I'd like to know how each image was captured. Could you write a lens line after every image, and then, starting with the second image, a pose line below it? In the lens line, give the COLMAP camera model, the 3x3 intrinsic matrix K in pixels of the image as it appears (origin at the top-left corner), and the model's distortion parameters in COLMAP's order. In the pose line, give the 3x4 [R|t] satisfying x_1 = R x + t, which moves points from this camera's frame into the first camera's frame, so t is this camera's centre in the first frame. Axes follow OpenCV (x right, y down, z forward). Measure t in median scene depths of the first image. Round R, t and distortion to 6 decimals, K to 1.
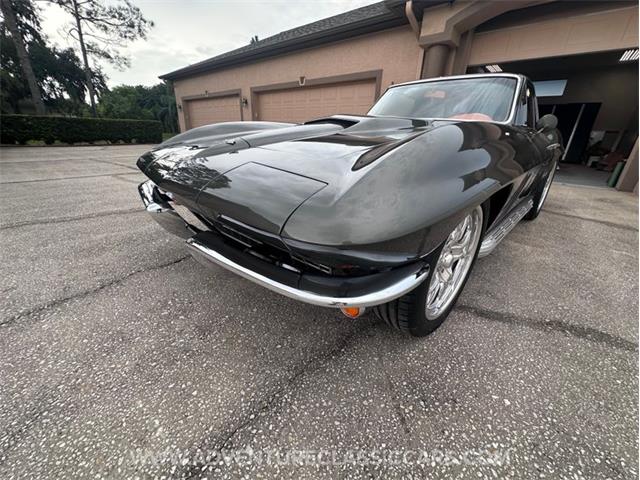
lens RADIAL K [[259.7, 0, 319.3], [0, 259.7, 238.4], [0, 0, 1]] dist [-0.002356, -0.000160]
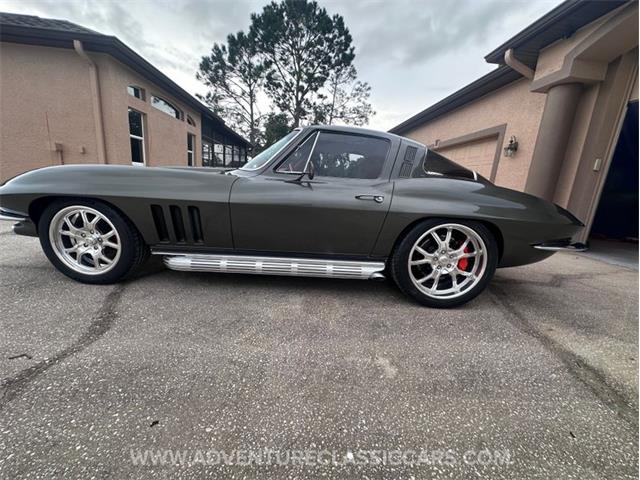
lens RADIAL K [[259.1, 0, 322.2], [0, 259.1, 238.8], [0, 0, 1]] dist [-0.001965, -0.000279]
pose [[0.708170, 0.166572, -0.686111, 0.460824], [-0.309695, 0.946582, -0.089844, -0.041100], [0.634495, 0.276111, 0.721928, 0.123972]]
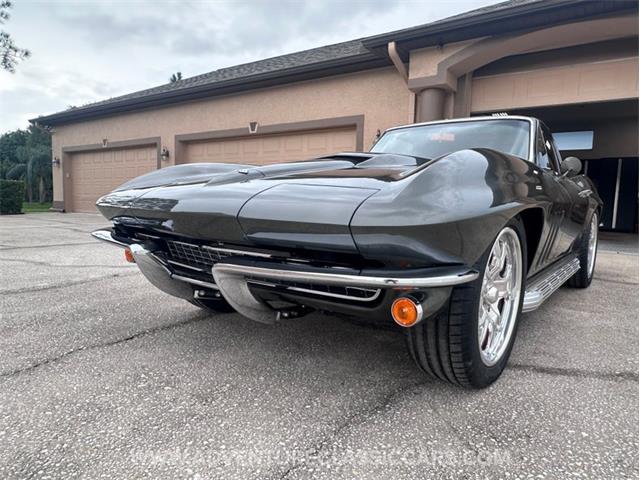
lens RADIAL K [[428.2, 0, 317.3], [0, 428.2, 241.9], [0, 0, 1]] dist [-0.004137, -0.000508]
pose [[0.992837, -0.017376, 0.118206, -0.044131], [0.050759, 0.956986, -0.285659, 0.050350], [-0.108157, 0.289613, 0.951013, -0.061573]]
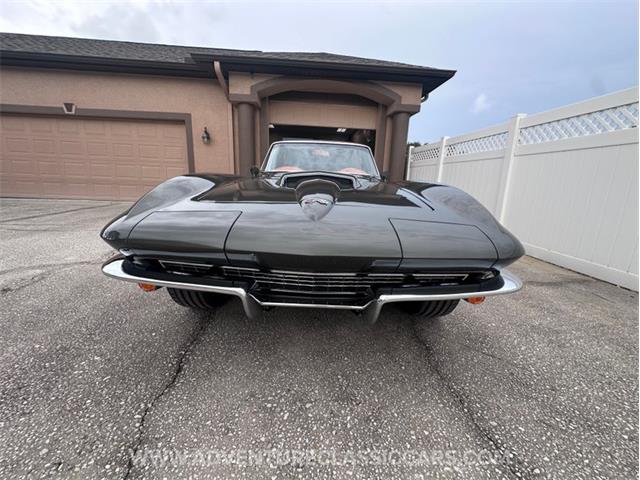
lens RADIAL K [[259.1, 0, 322.2], [0, 259.1, 238.8], [0, 0, 1]] dist [-0.001965, -0.000279]
pose [[0.694982, -0.170342, 0.698558, -0.181637], [0.260662, 0.965132, -0.023981, -0.033846], [-0.670116, 0.198754, 0.715151, 0.048392]]
